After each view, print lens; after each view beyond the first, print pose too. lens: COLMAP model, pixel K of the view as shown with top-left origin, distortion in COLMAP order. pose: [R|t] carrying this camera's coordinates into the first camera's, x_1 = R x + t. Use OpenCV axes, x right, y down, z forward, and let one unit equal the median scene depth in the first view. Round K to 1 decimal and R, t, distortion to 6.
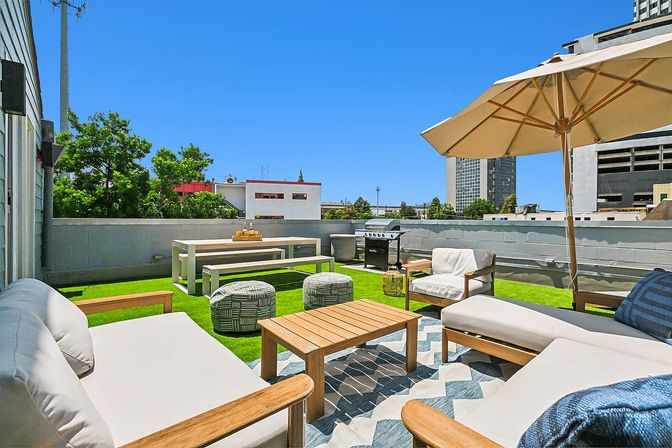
lens RADIAL K [[309.5, 0, 339.0], [0, 309.5, 220.0], [0, 0, 1]] dist [-0.000007, 0.000857]
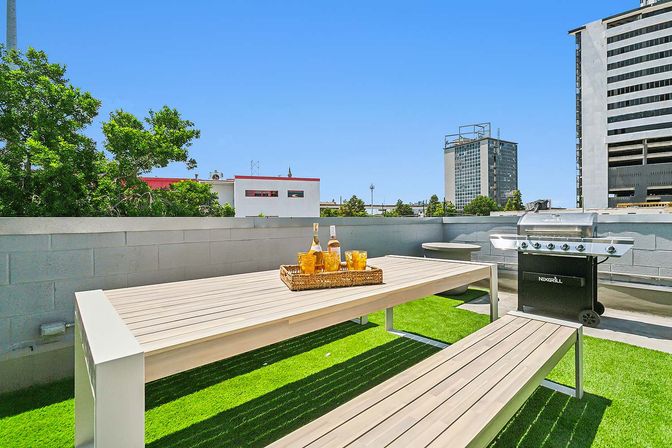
lens RADIAL K [[309.5, 0, 334.3], [0, 309.5, 222.3], [0, 0, 1]] dist [-0.000007, 0.000857]
pose [[0.999353, -0.013834, 0.033190, -0.043305], [0.013592, 0.999879, 0.007506, 0.000573], [-0.033290, -0.007050, 0.999421, 0.098978]]
